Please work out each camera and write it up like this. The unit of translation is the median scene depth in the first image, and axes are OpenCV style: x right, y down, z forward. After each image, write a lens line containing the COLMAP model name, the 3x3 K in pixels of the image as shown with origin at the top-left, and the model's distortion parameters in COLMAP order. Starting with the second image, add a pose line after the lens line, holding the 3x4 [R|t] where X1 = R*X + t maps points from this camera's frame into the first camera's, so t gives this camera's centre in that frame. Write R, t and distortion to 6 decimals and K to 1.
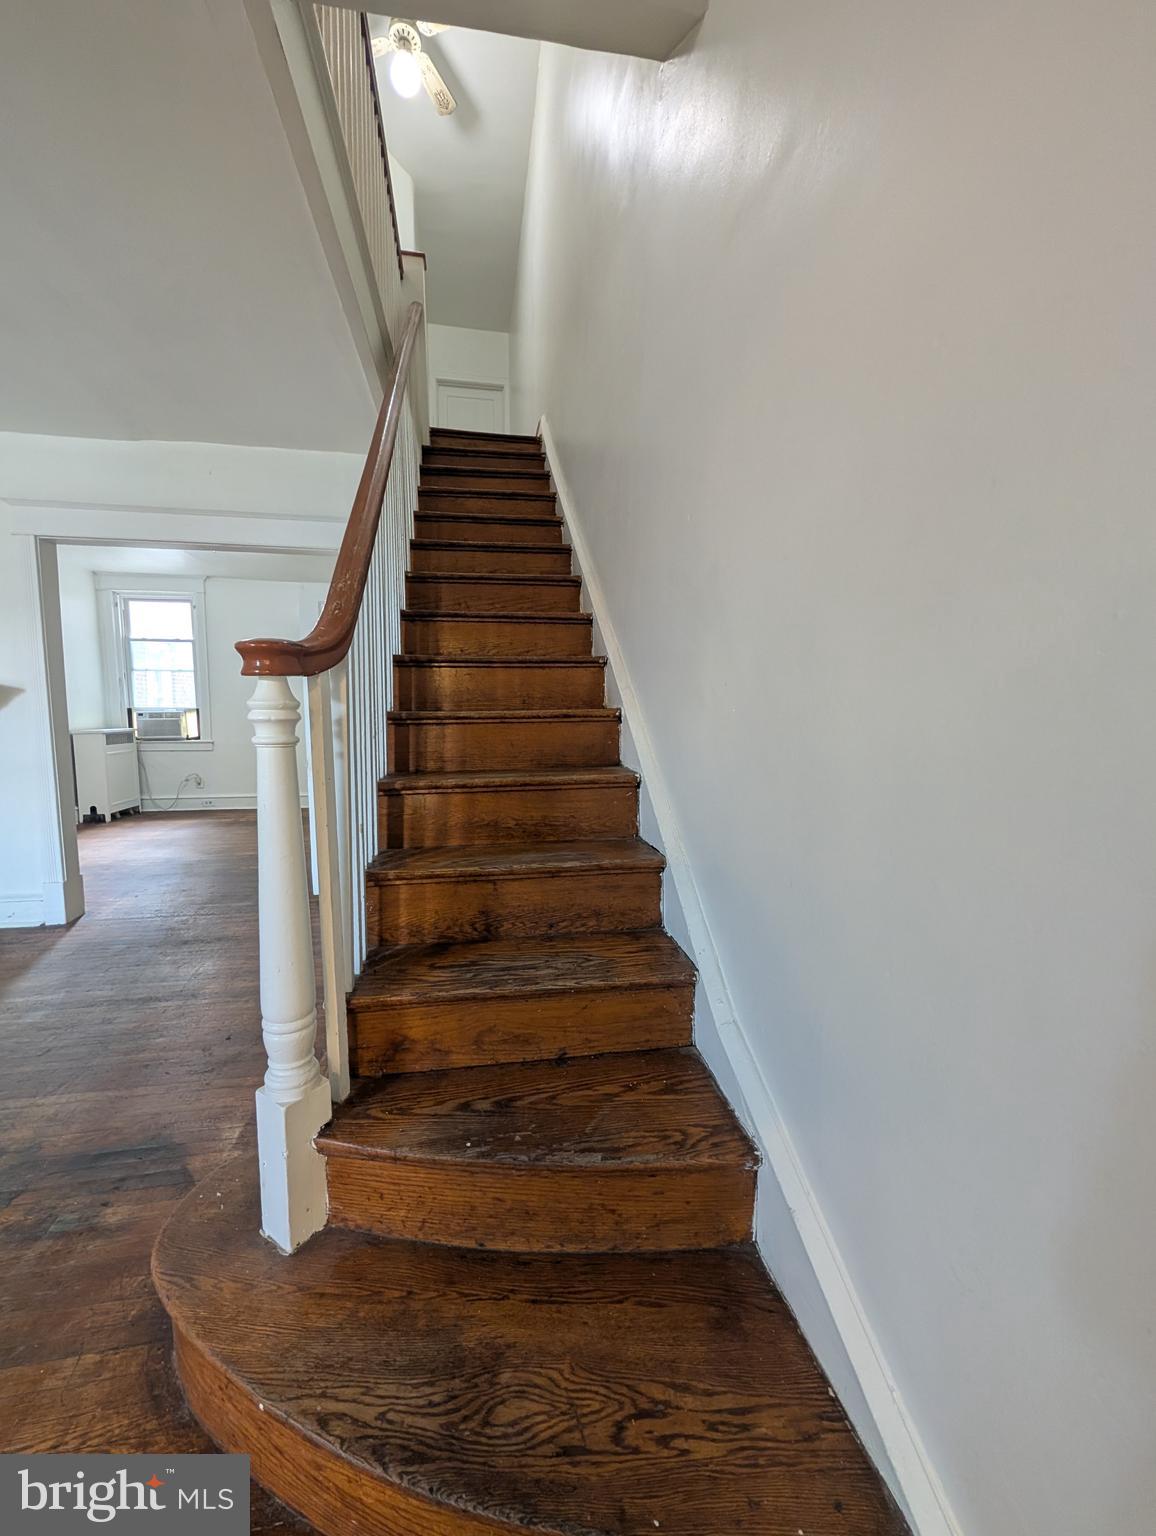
lens RADIAL K [[577.7, 0, 581.4], [0, 577.7, 765.3], [0, 0, 1]] dist [0.000098, -0.000080]
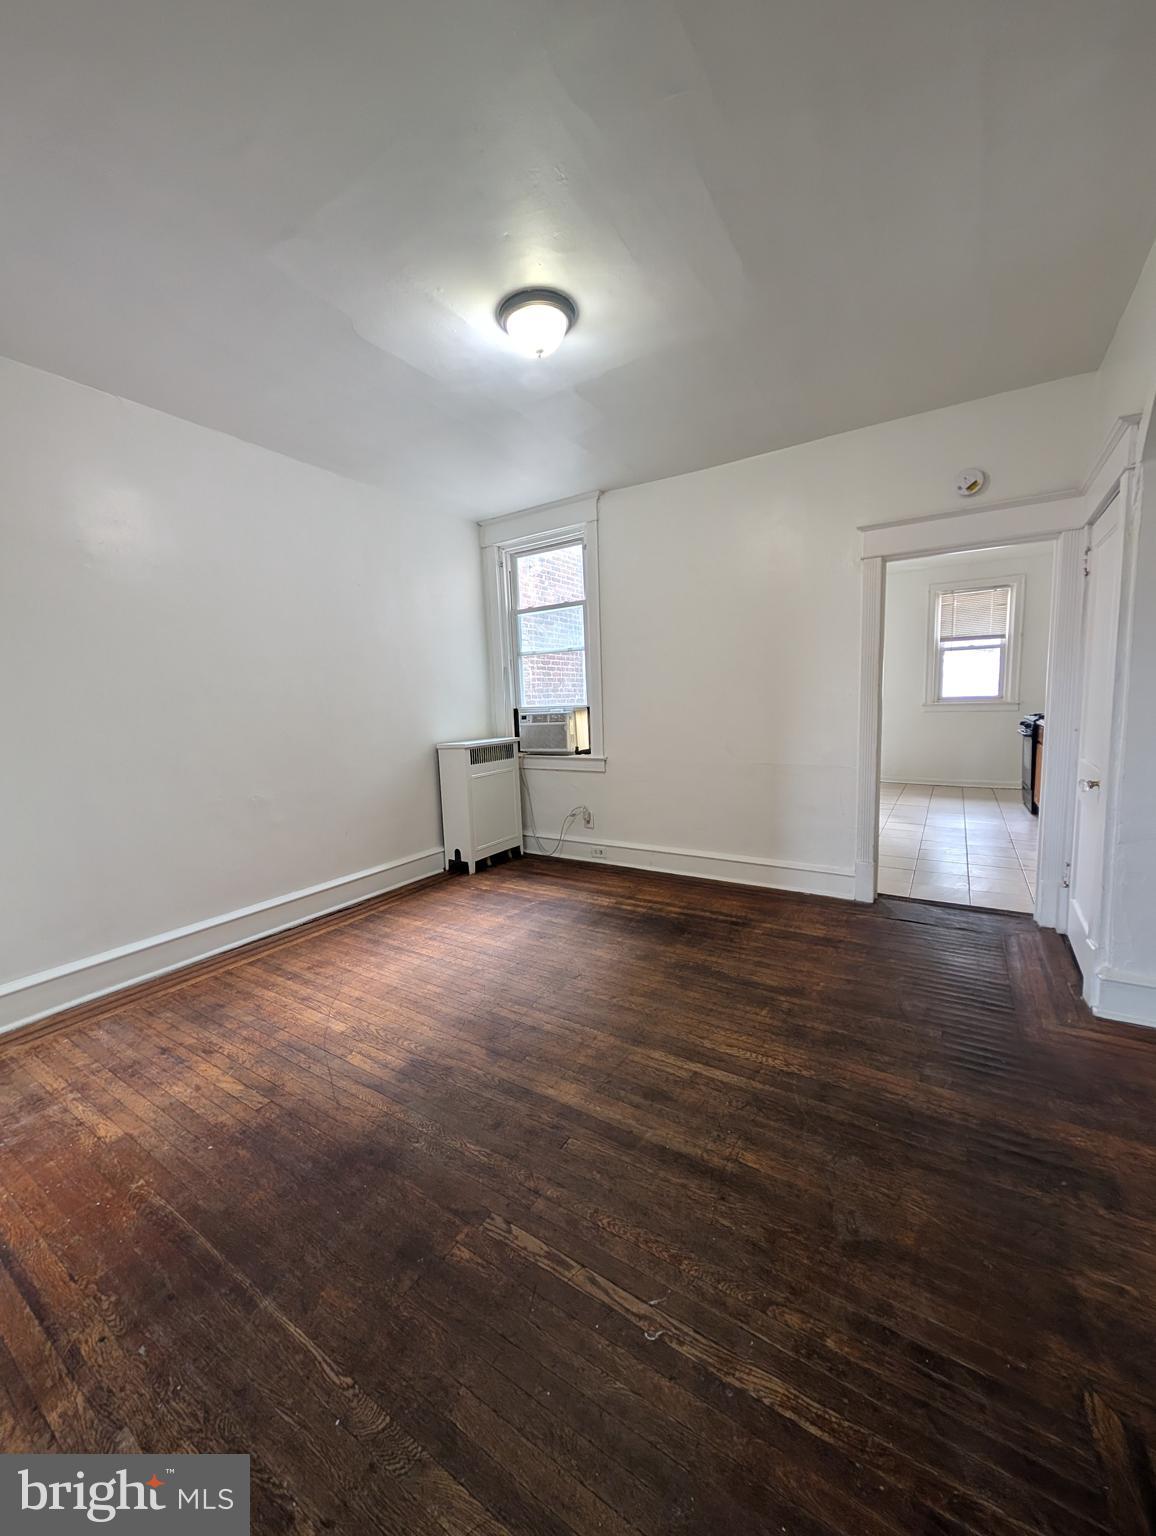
lens RADIAL K [[577.7, 0, 573.1], [0, 577.7, 767.1], [0, 0, 1]] dist [0.000098, -0.000080]
pose [[0.720563, 0.043942, -0.691996, -0.872686], [-0.023387, 0.998962, 0.039082, -0.213587], [0.692995, -0.011978, 0.720843, 2.018856]]
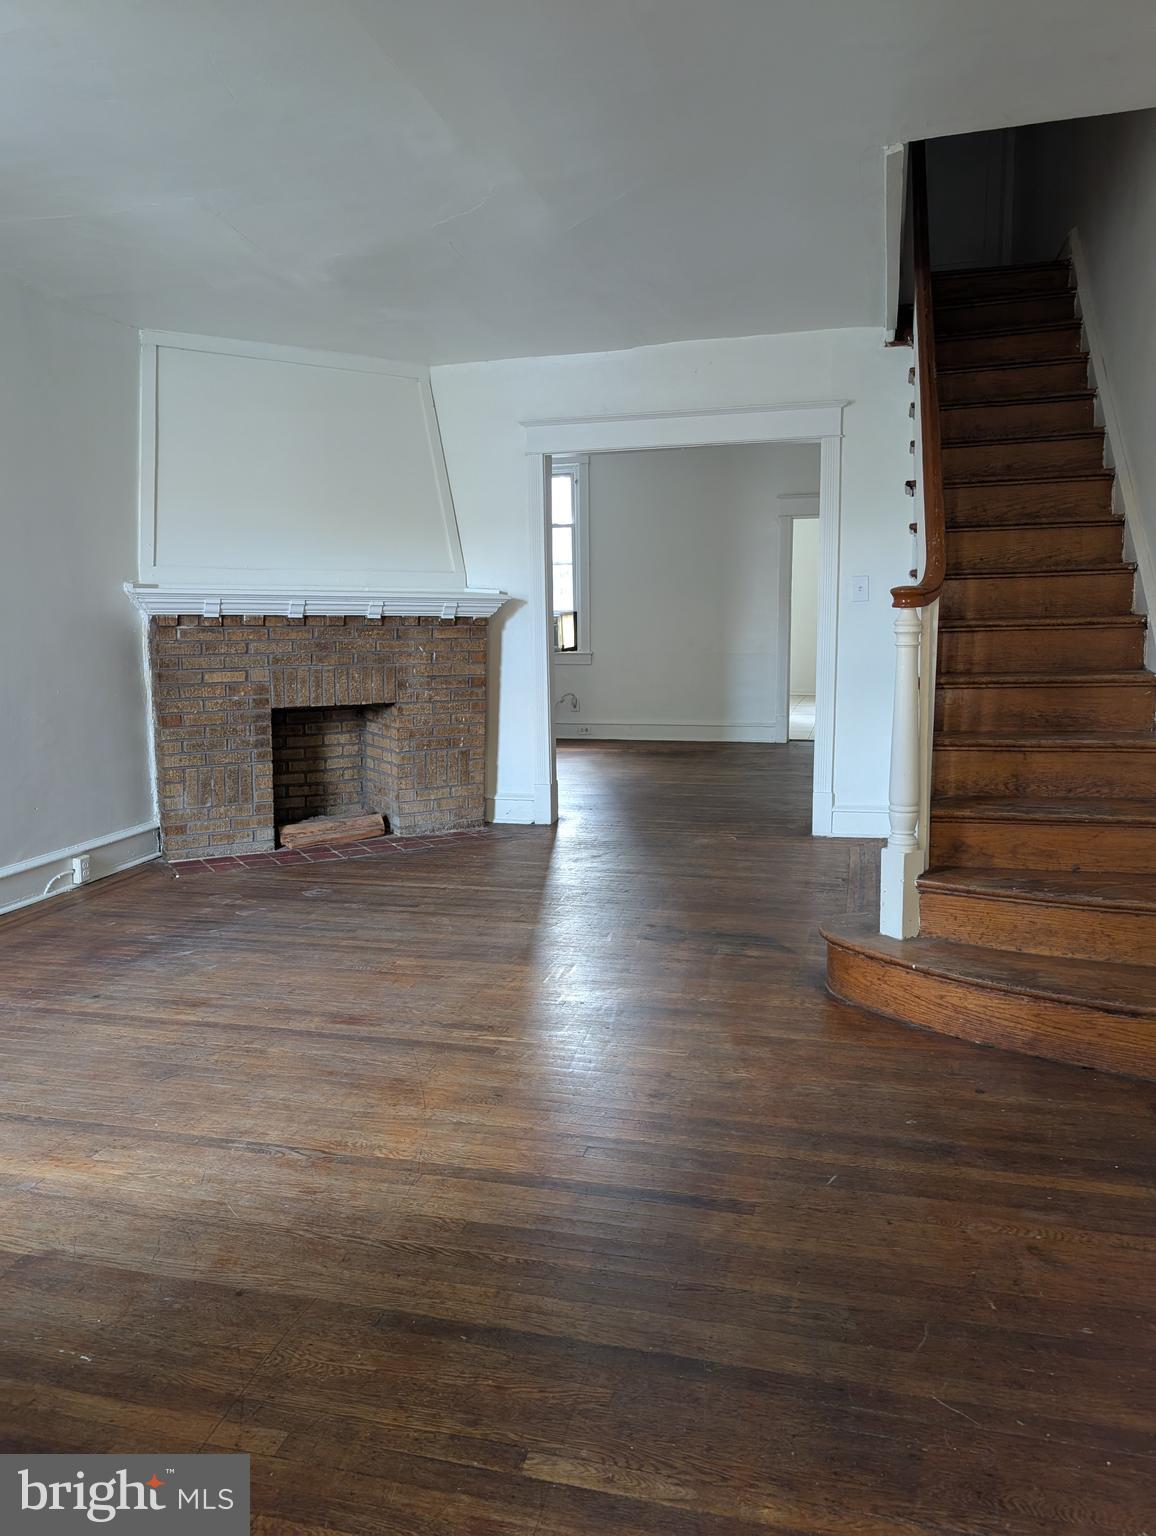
lens RADIAL K [[1073.5, 0, 578.9], [0, 1073.5, 771.6], [0, 0, 1]] dist [0.000342, -0.007733]
pose [[0.896663, 0.048293, -0.440072, 0.013608], [-0.019461, 0.997371, 0.069798, 0.074645], [0.442285, -0.054021, 0.895246, -1.311273]]
